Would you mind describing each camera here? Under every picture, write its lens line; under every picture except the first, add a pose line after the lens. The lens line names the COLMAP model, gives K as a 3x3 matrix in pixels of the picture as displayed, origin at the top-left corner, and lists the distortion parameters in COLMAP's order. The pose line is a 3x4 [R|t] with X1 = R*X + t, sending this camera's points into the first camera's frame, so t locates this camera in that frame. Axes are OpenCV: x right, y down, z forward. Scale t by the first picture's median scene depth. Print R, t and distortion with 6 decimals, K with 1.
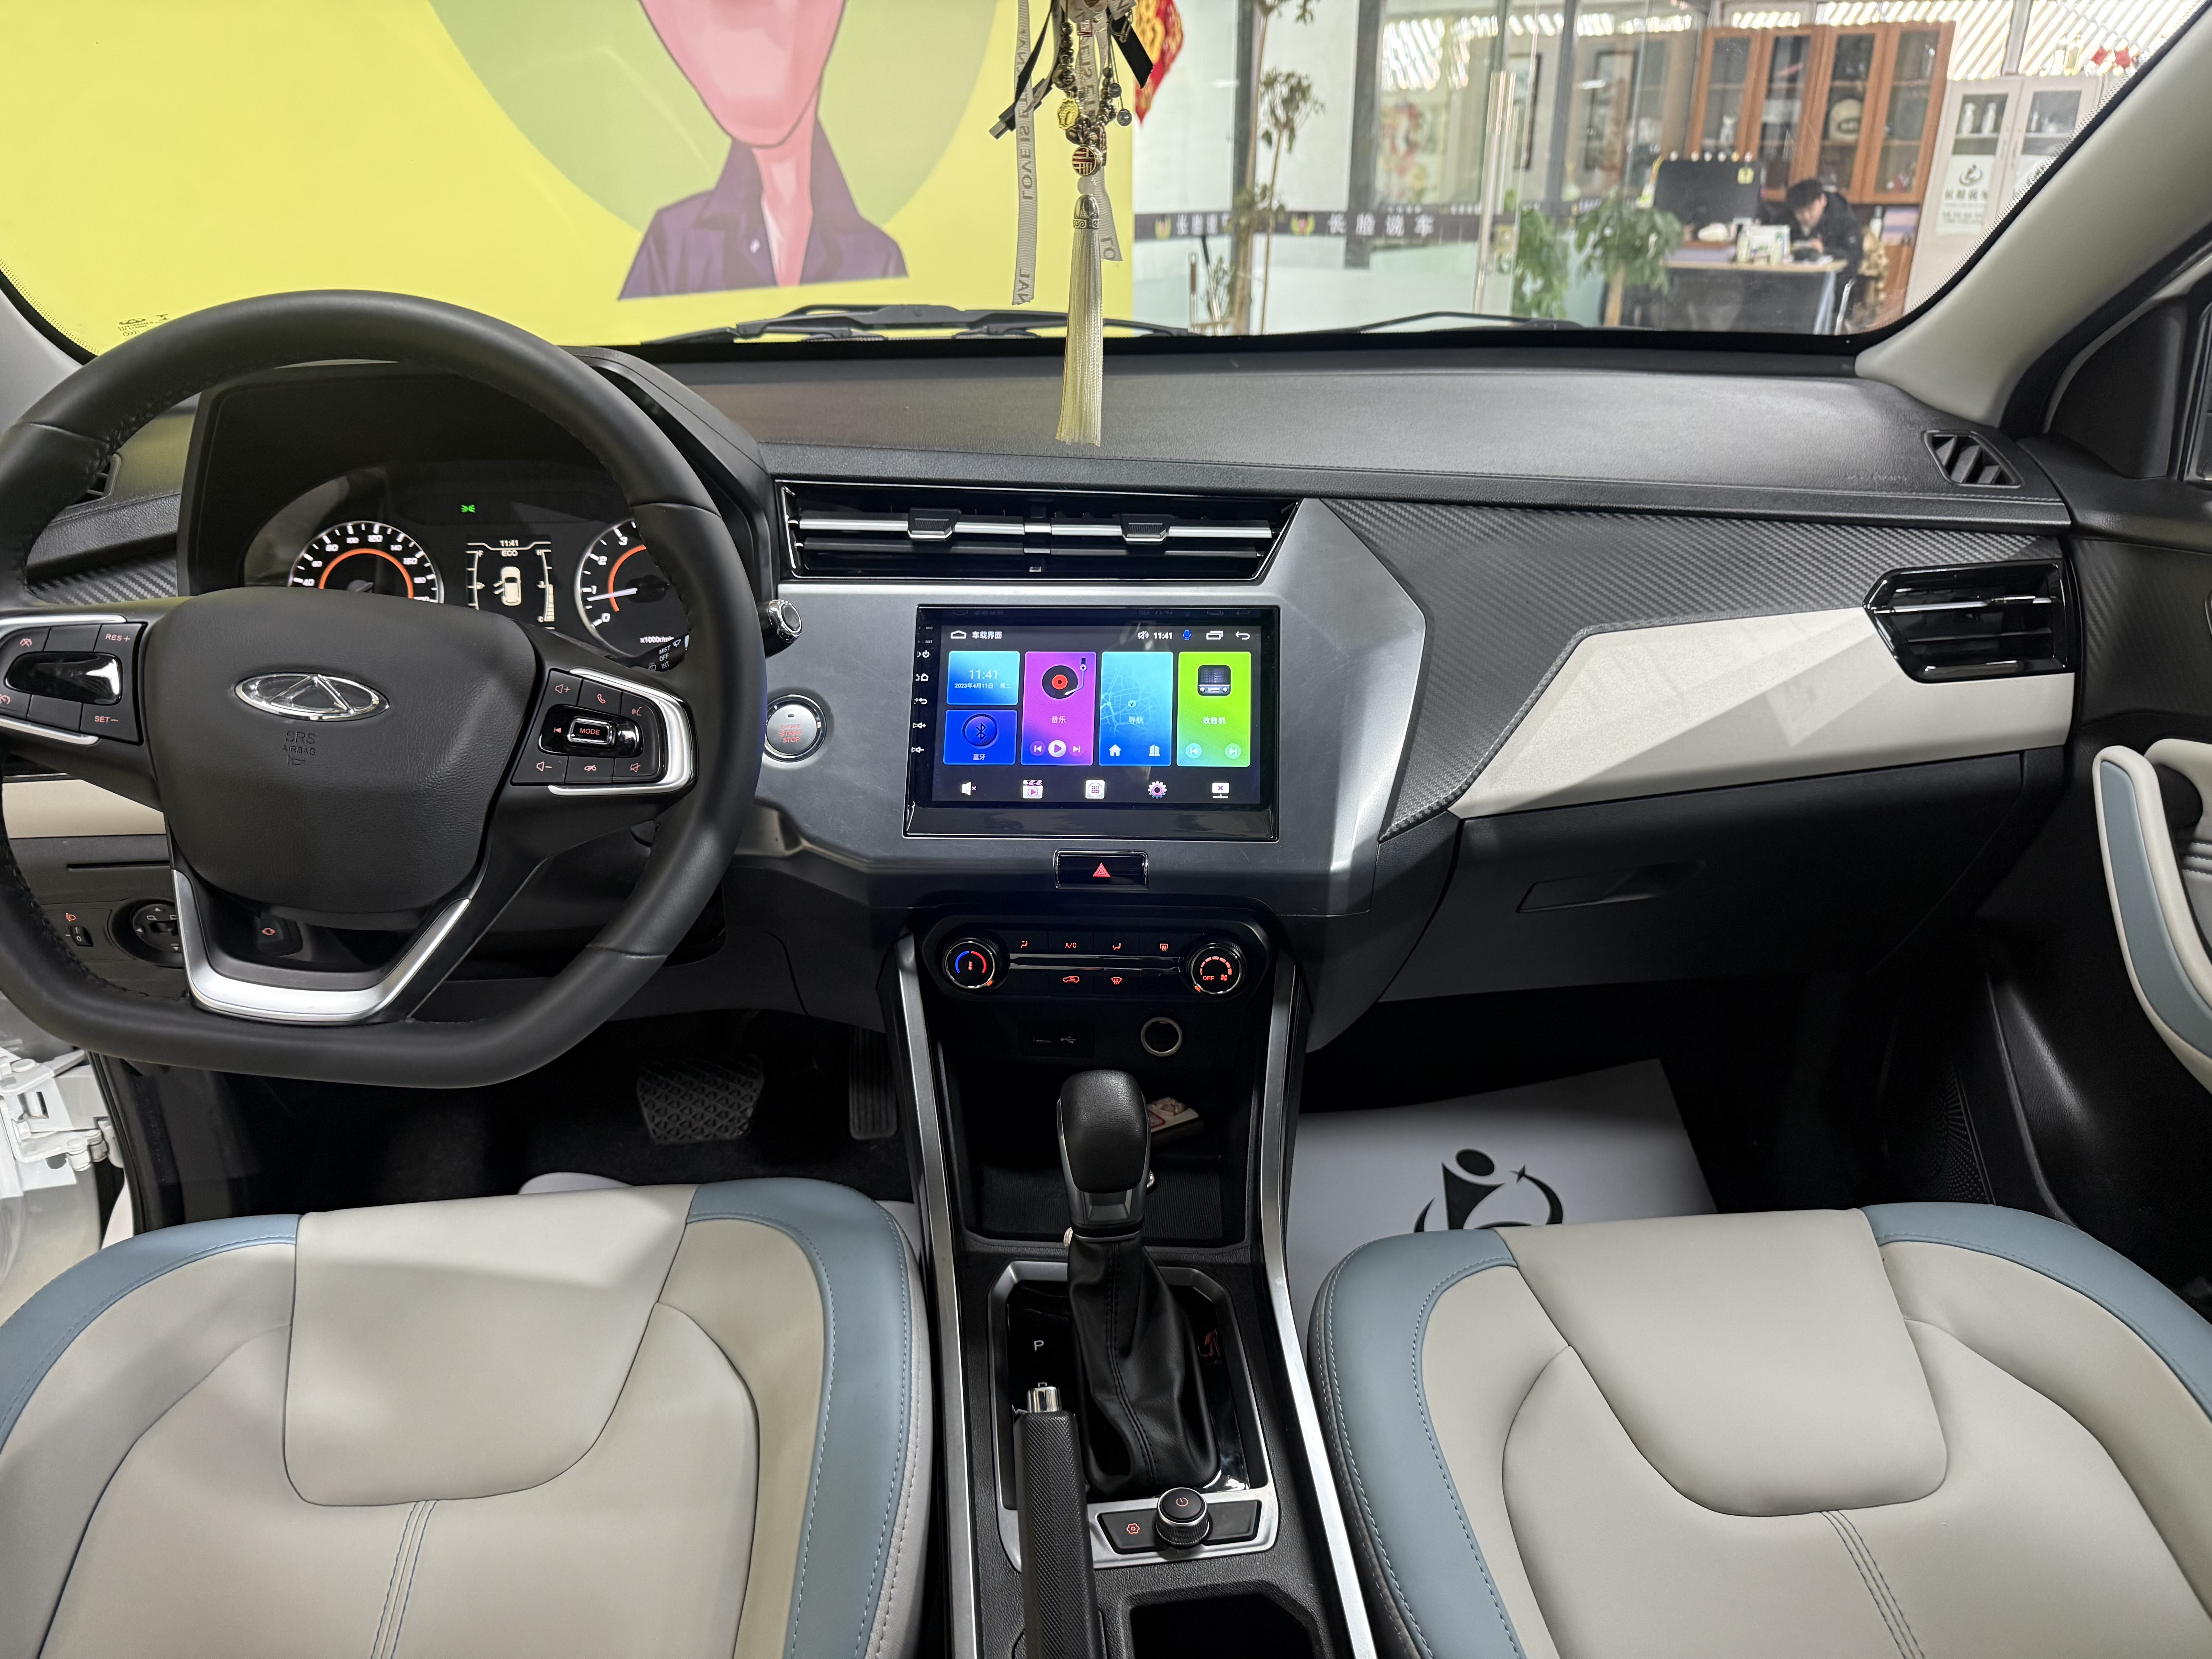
lens RADIAL K [[1533.6, 0, 1120.3], [0, 1533.6, 908.4], [0, 0, 1]] dist [0.095414, -0.117180]
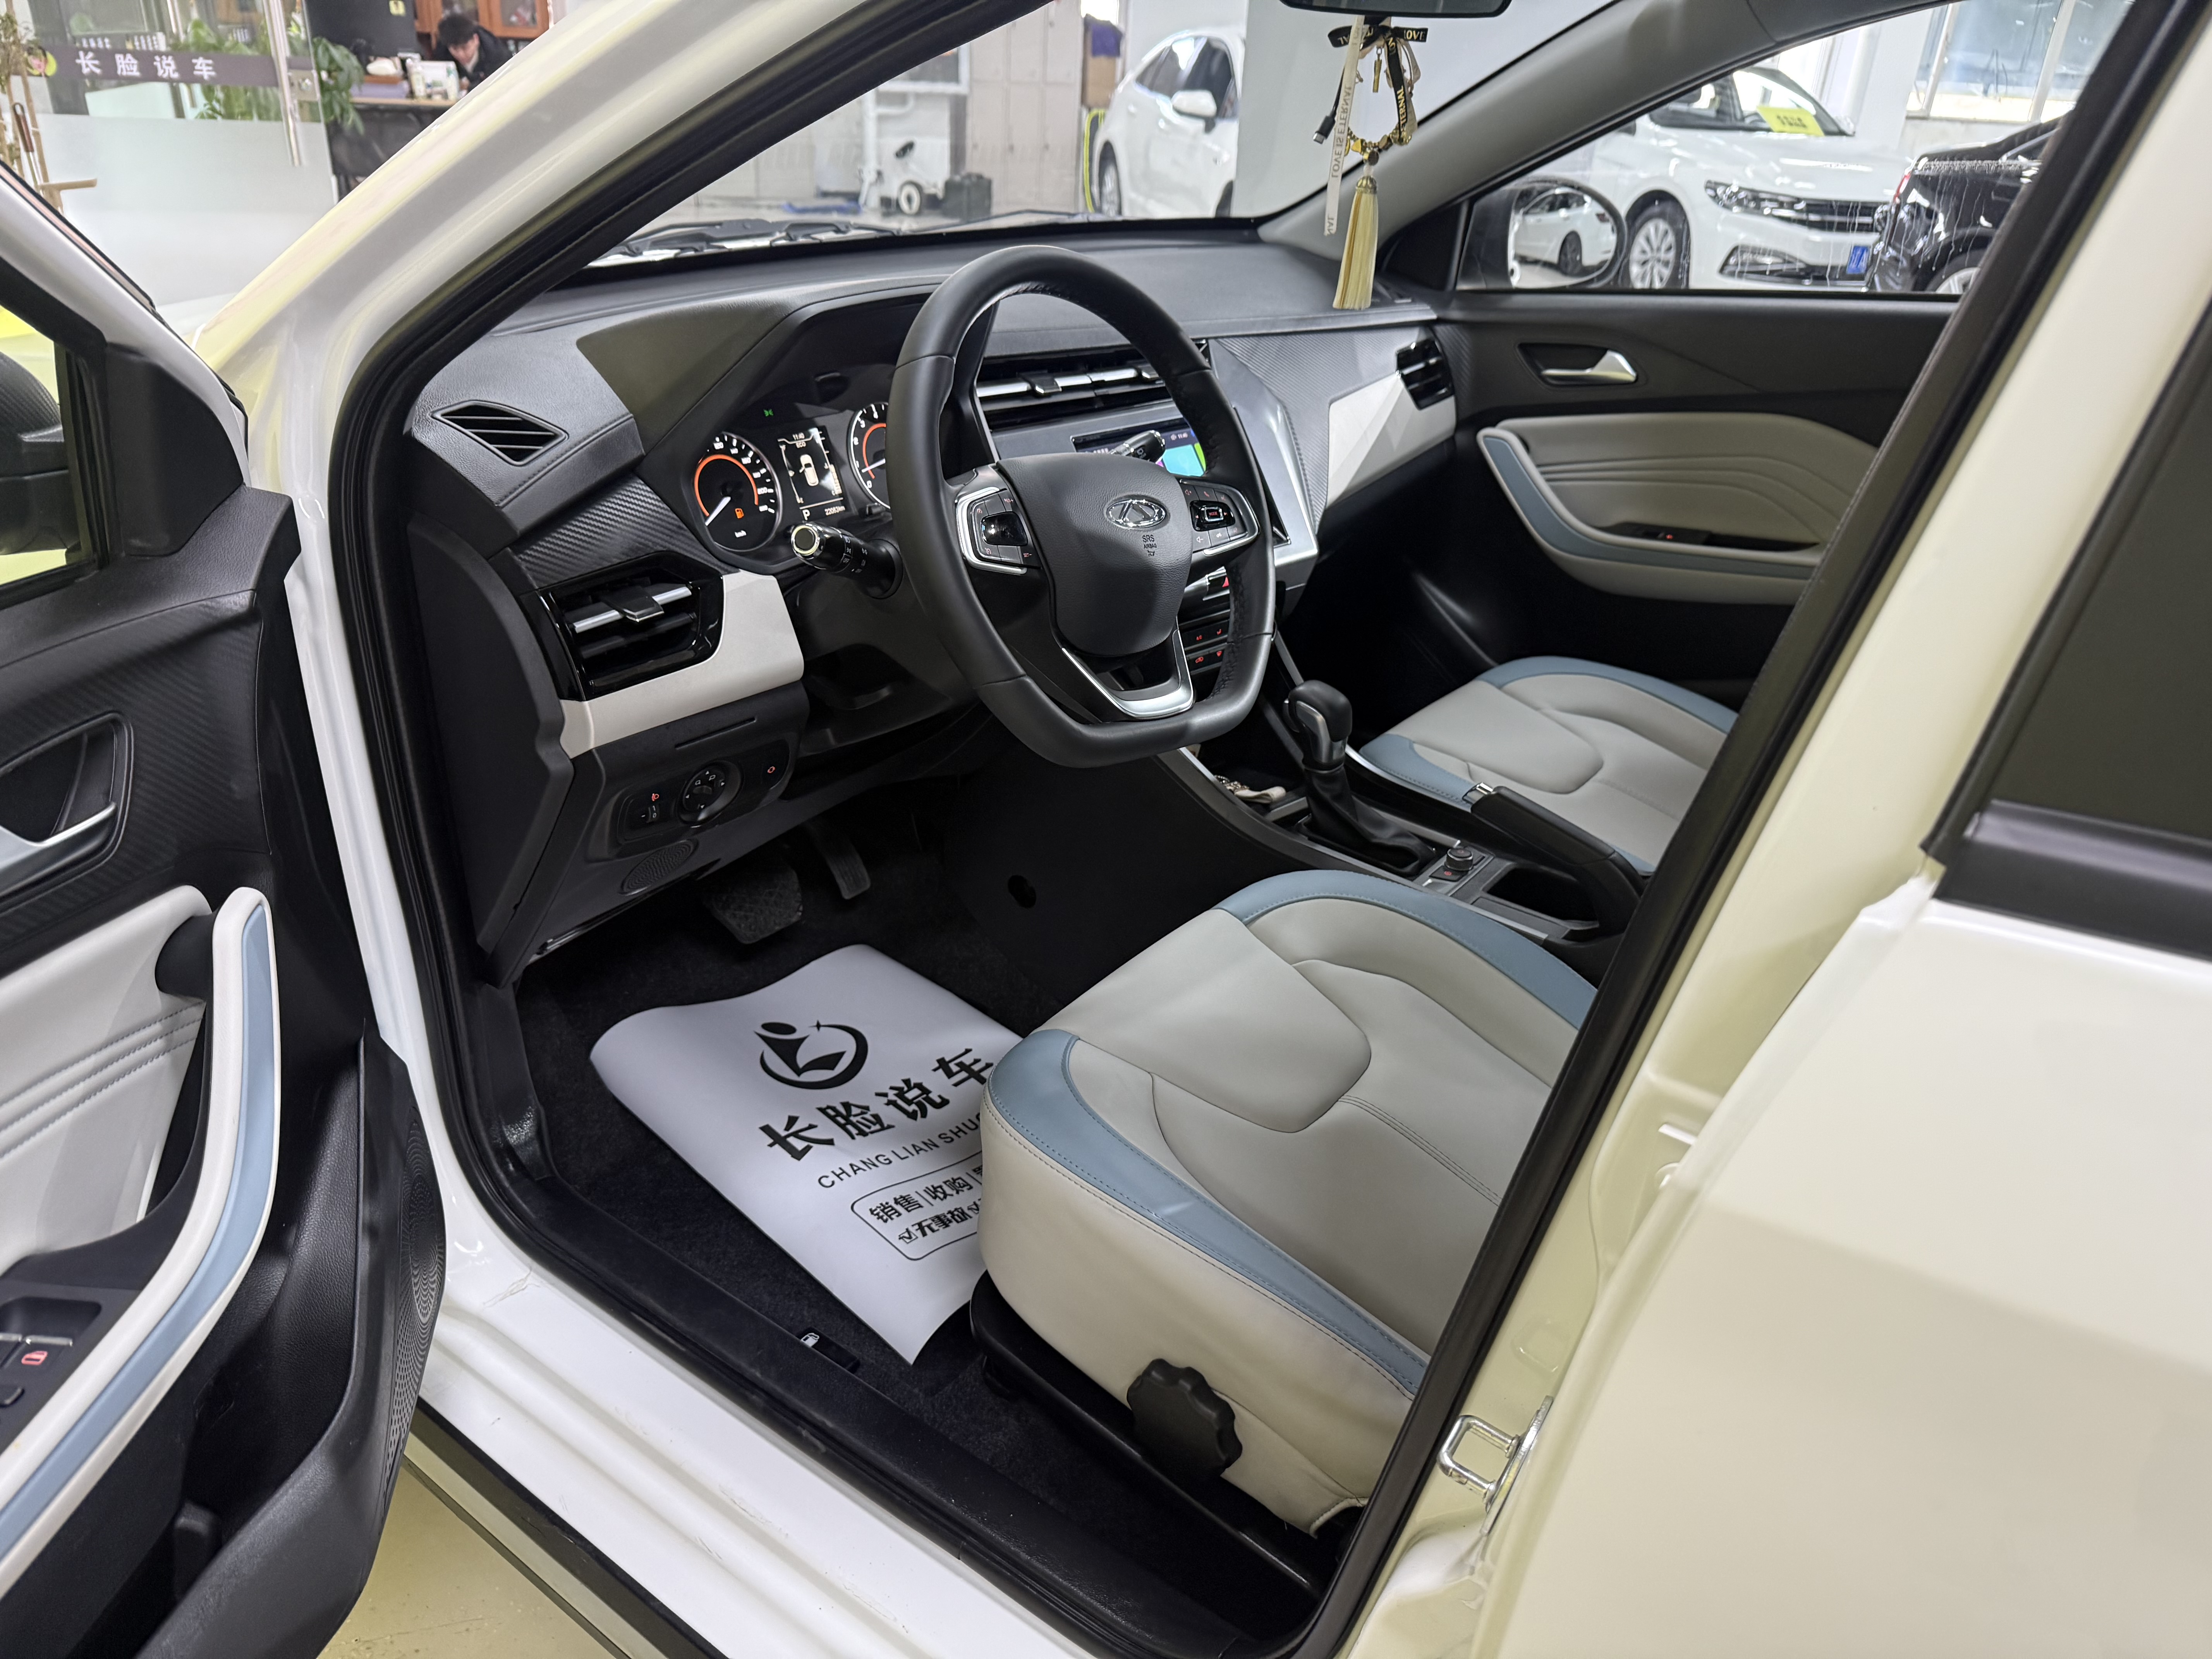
lens RADIAL K [[1533.6, 0, 1120.3], [0, 1533.6, 908.4], [0, 0, 1]] dist [0.095414, -0.117180]
pose [[0.683295, -0.333590, 0.649480, -1.190055], [0.270768, 0.941871, 0.198904, -0.046506], [-0.678079, 0.039948, 0.733902, -0.127361]]
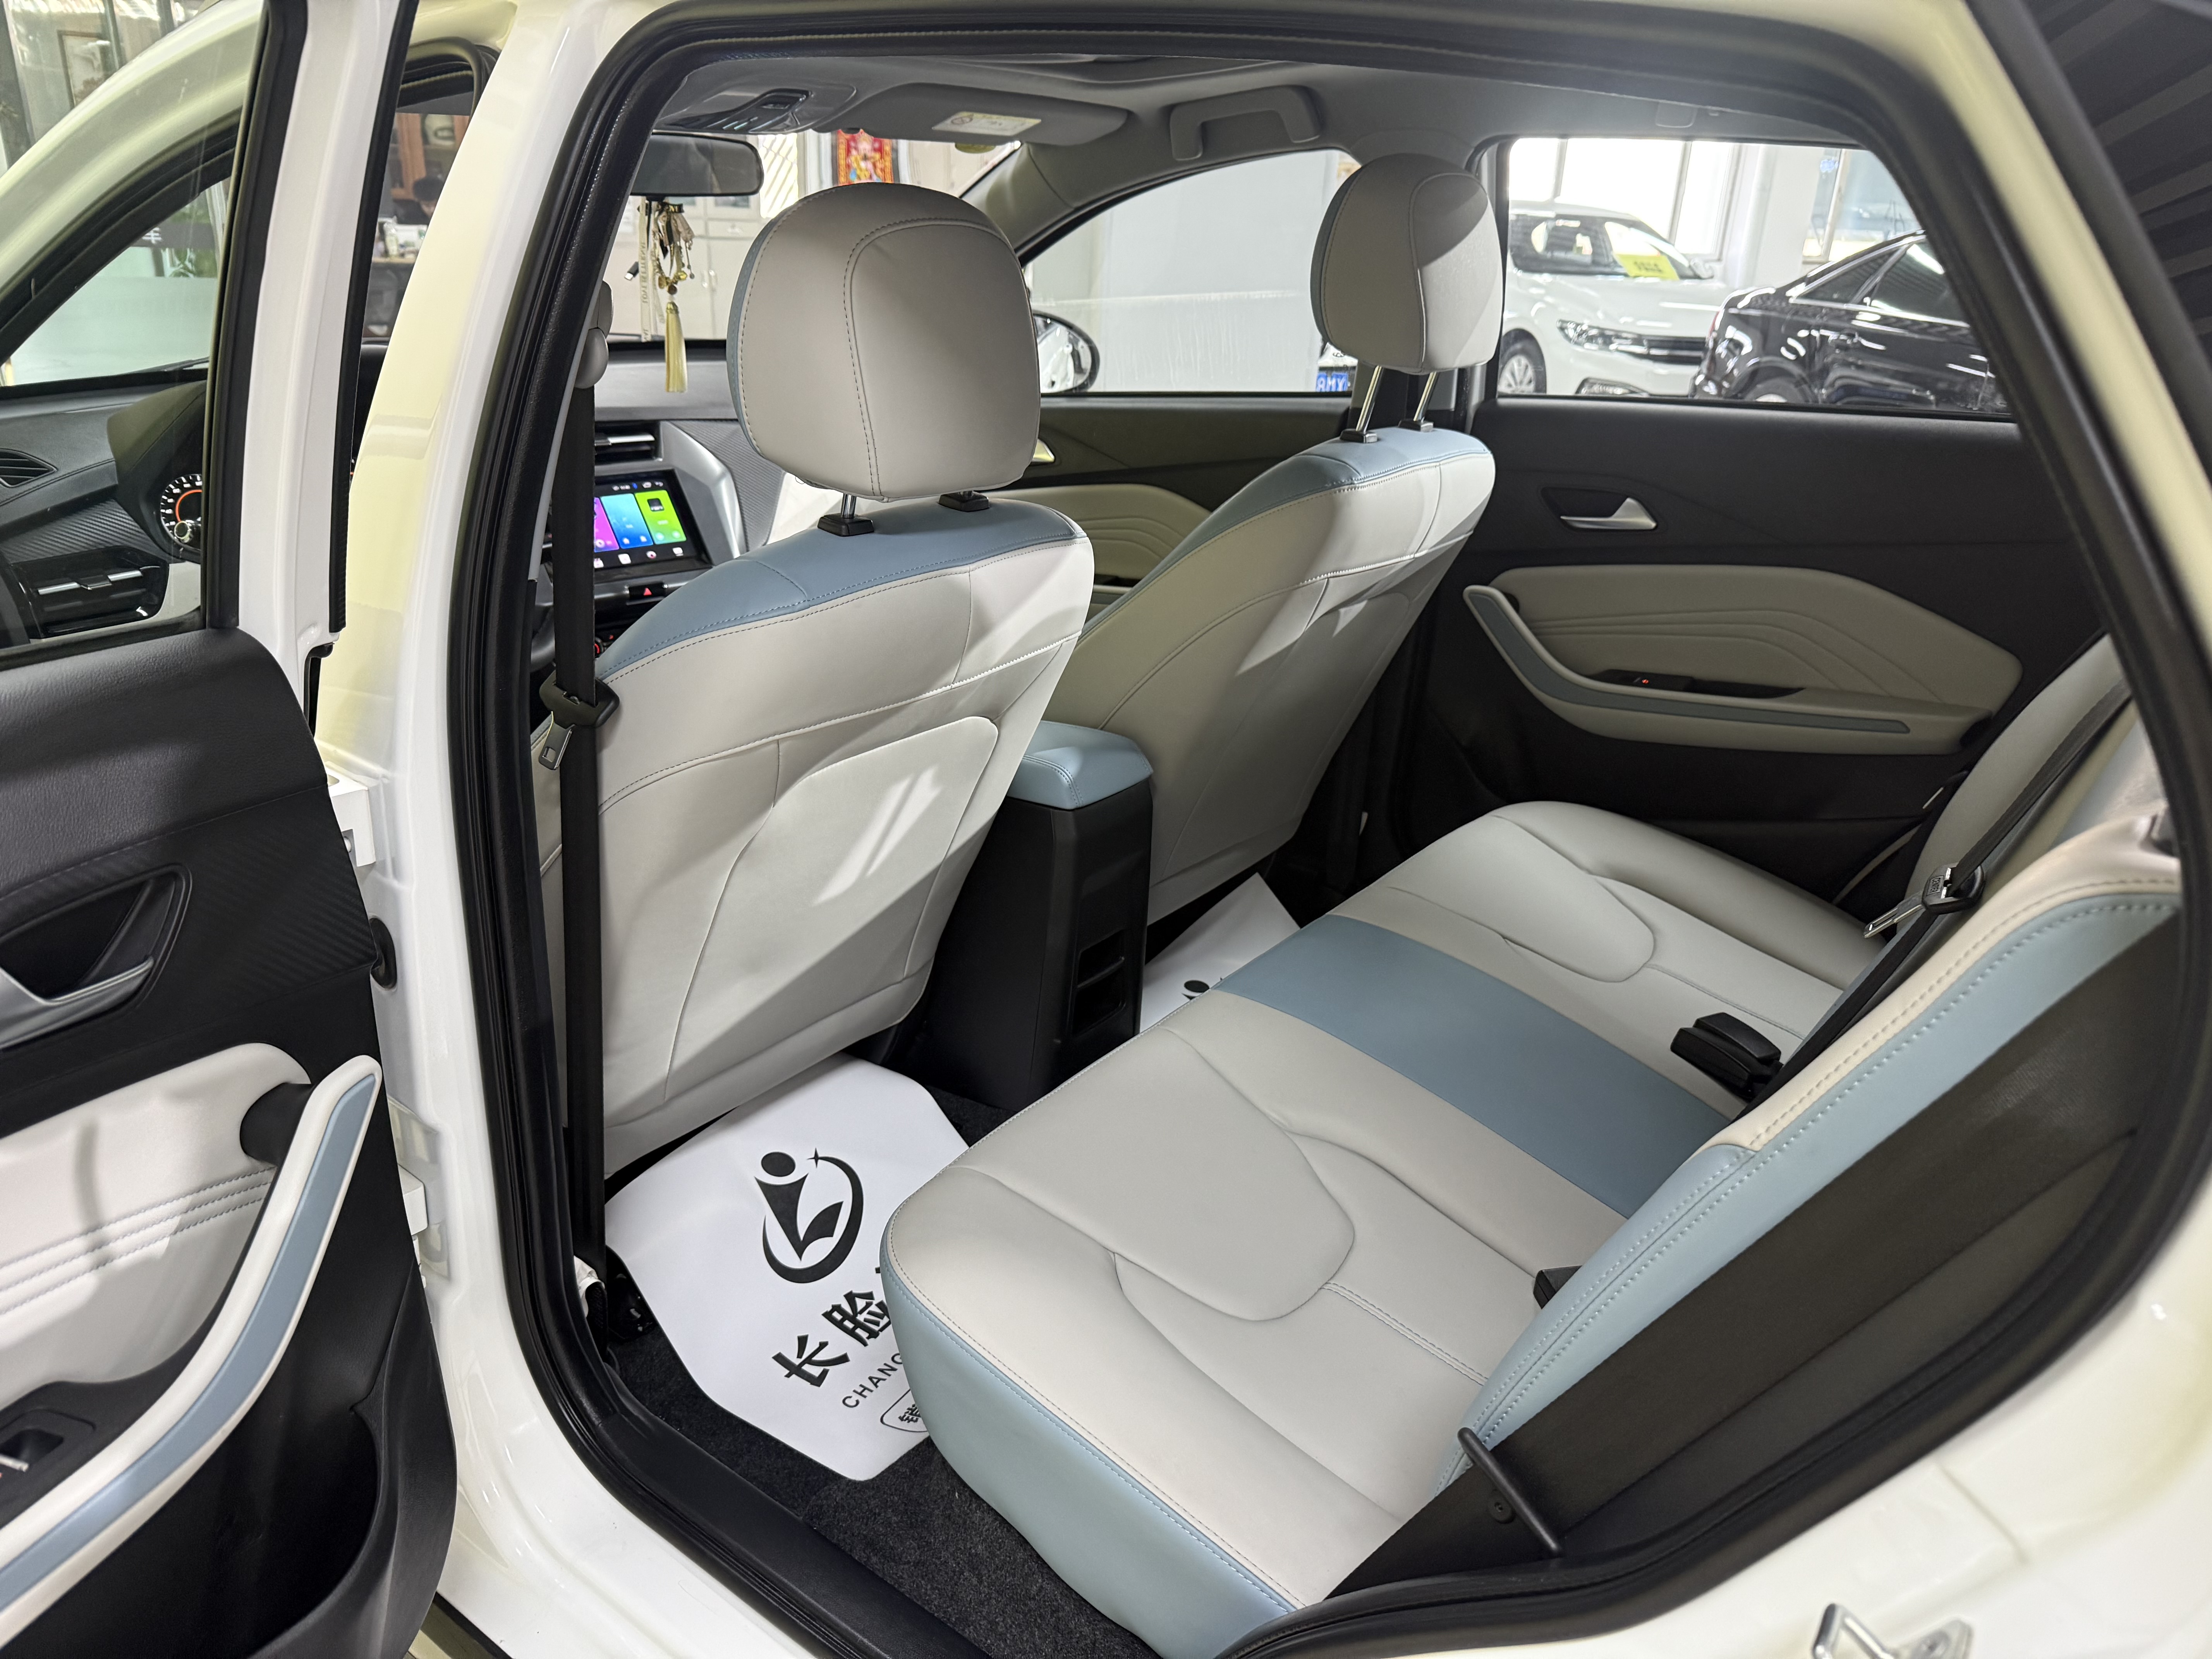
lens RADIAL K [[1626.4, 0, 1106.0], [0, 1626.4, 829.5], [0, 0, 1]] dist [0.077771, -0.160027]
pose [[0.702431, -0.238644, 0.670552, -1.095956], [0.270789, 0.960872, 0.058303, 0.312722], [-0.658228, 0.140624, 0.739568, -1.005678]]
